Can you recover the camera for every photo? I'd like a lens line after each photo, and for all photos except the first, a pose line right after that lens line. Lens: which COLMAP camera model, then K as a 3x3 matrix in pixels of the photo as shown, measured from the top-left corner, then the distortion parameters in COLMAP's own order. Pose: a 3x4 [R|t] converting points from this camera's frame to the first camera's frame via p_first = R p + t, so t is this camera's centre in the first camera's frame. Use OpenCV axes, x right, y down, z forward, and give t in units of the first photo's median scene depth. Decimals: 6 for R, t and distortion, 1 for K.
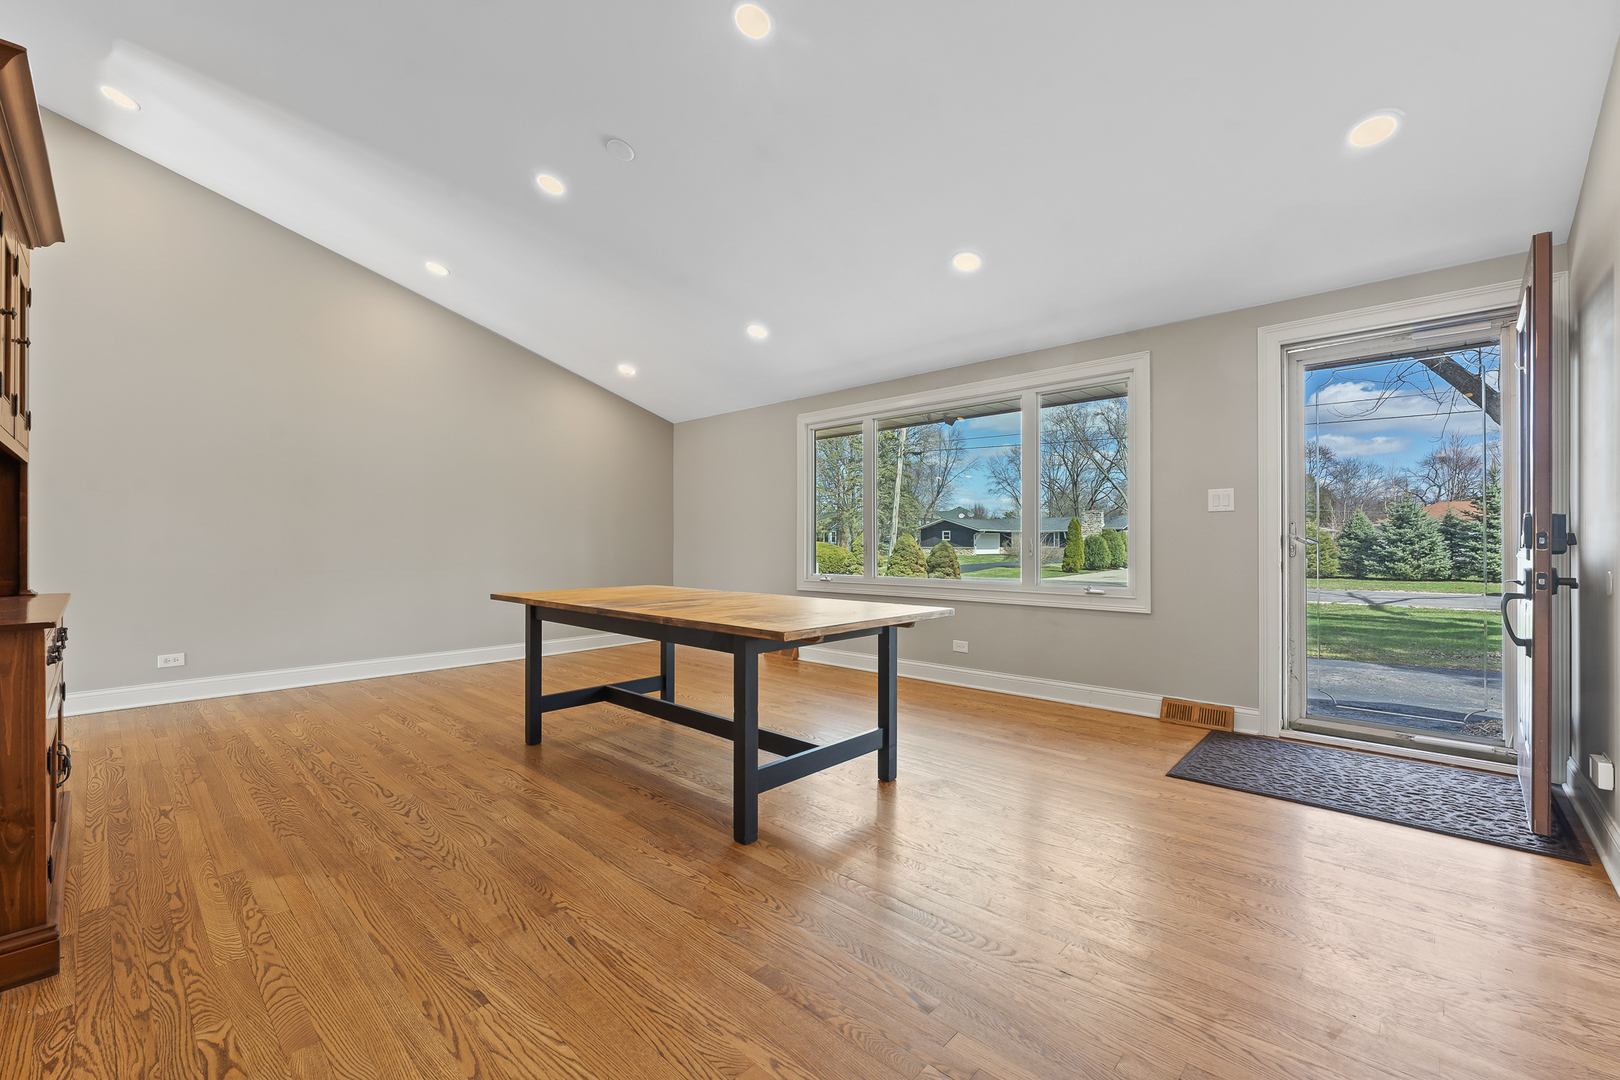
lens RADIAL K [[669.3, 0, 812.1], [0, 669.3, 538.6], [0, 0, 1]] dist [-0.021431, 0.003148]
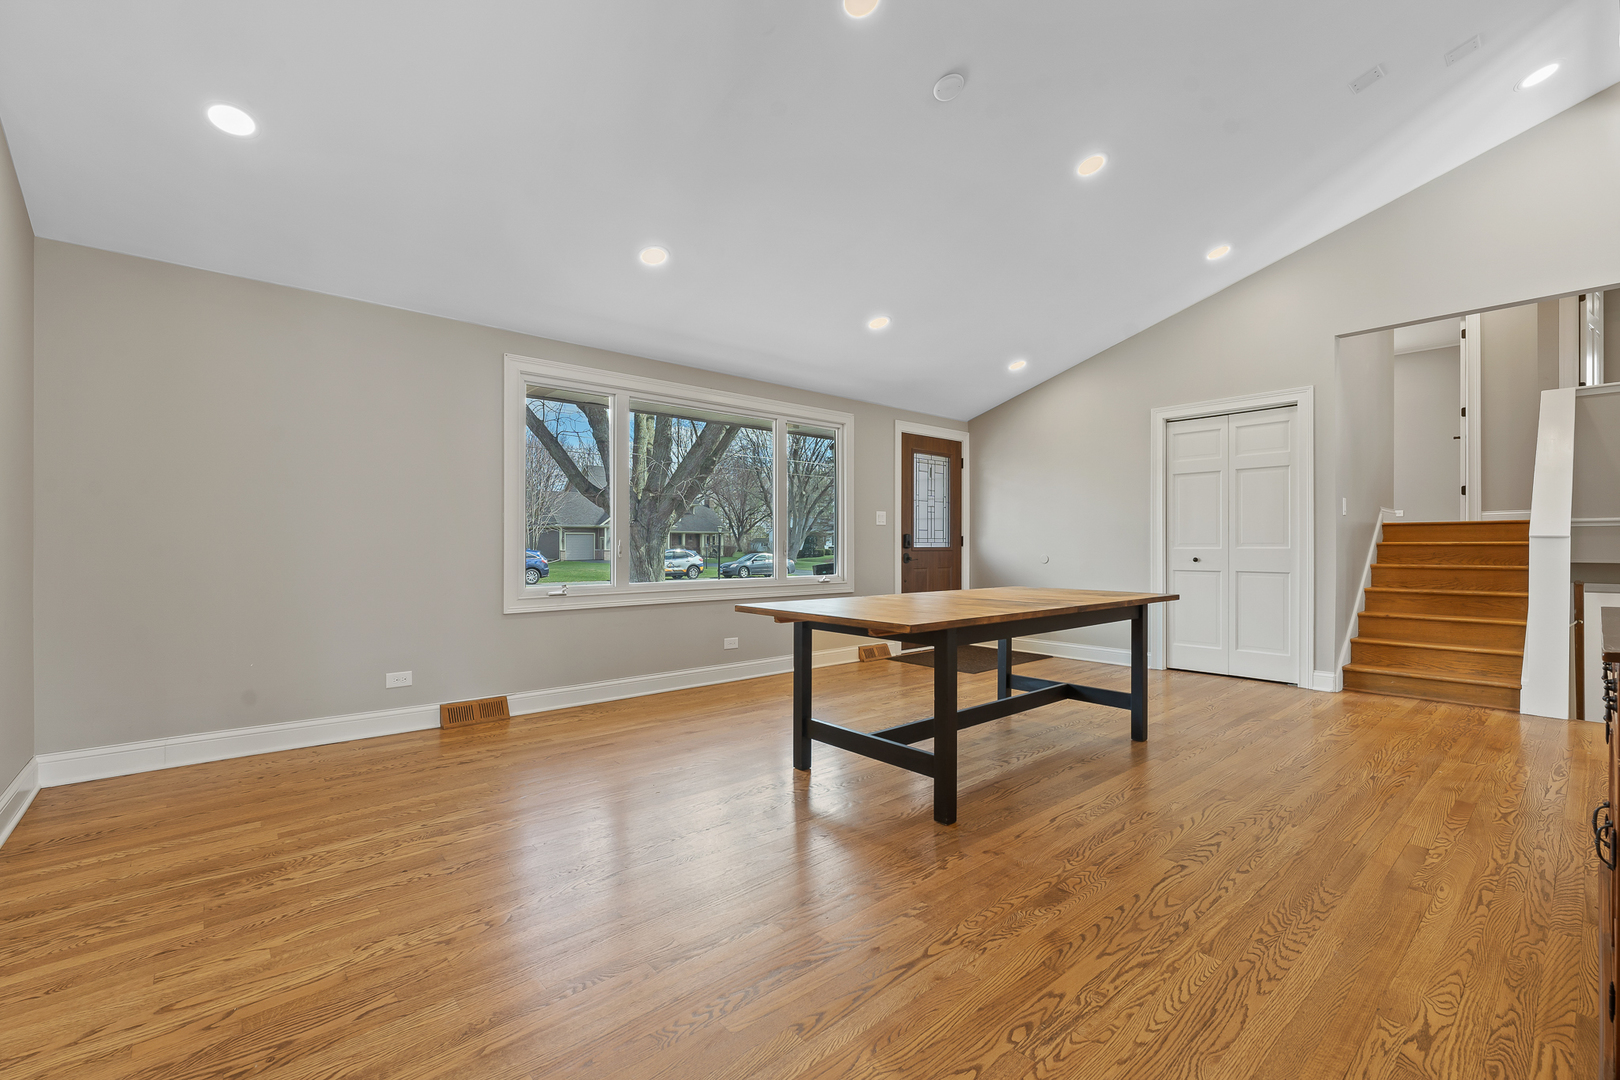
lens RADIAL K [[688.1, 0, 815.4], [0, 688.1, 548.7], [0, 0, 1]] dist [-0.003692, -0.000077]
pose [[0.109678, -0.010295, 0.993914, -1.584840], [-0.004843, 0.999929, 0.010892, 0.000330], [-0.993955, -0.006008, 0.109621, 1.423185]]
